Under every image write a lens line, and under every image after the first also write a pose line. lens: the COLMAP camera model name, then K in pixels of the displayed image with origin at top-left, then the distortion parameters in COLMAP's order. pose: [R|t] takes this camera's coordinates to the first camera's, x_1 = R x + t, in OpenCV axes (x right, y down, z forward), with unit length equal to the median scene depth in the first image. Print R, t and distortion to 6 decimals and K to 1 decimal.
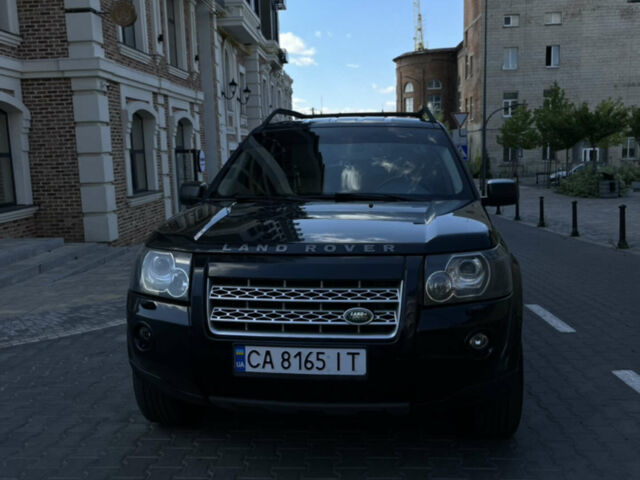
lens RADIAL K [[640.0, 0, 321.6], [0, 640.0, 236.8], [0, 0, 1]] dist [0.041785, 0.000000]
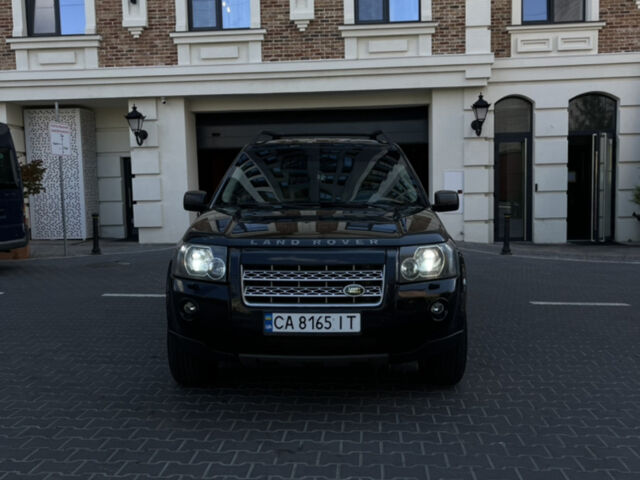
lens RADIAL K [[640.0, 0, 321.2], [0, 640.0, 239.3], [0, 0, 1]] dist [0.041785, 0.000000]
pose [[0.994303, -0.001035, 0.106585, -0.162020], [0.001654, 0.999982, -0.005714, 0.020244], [-0.106577, 0.005858, 0.994287, -0.379522]]
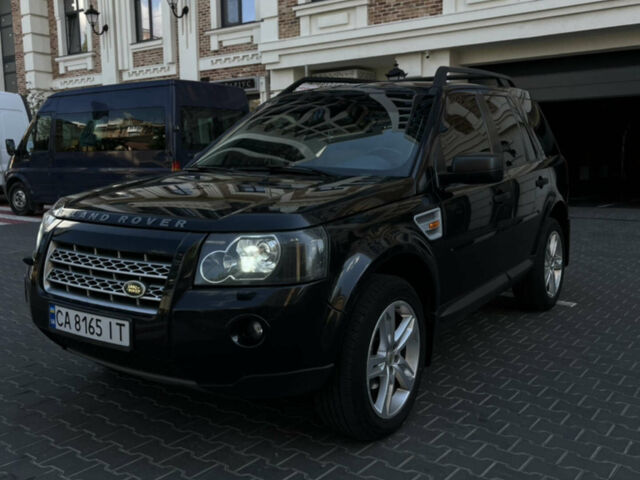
lens RADIAL K [[640.0, 0, 322.0], [0, 640.0, 243.1], [0, 0, 1]] dist [0.041785, 0.000000]
pose [[0.901614, 0.076024, -0.425807, 0.754435], [-0.049294, 0.996079, 0.073463, -0.038671], [0.429722, -0.045245, 0.901827, 0.210507]]
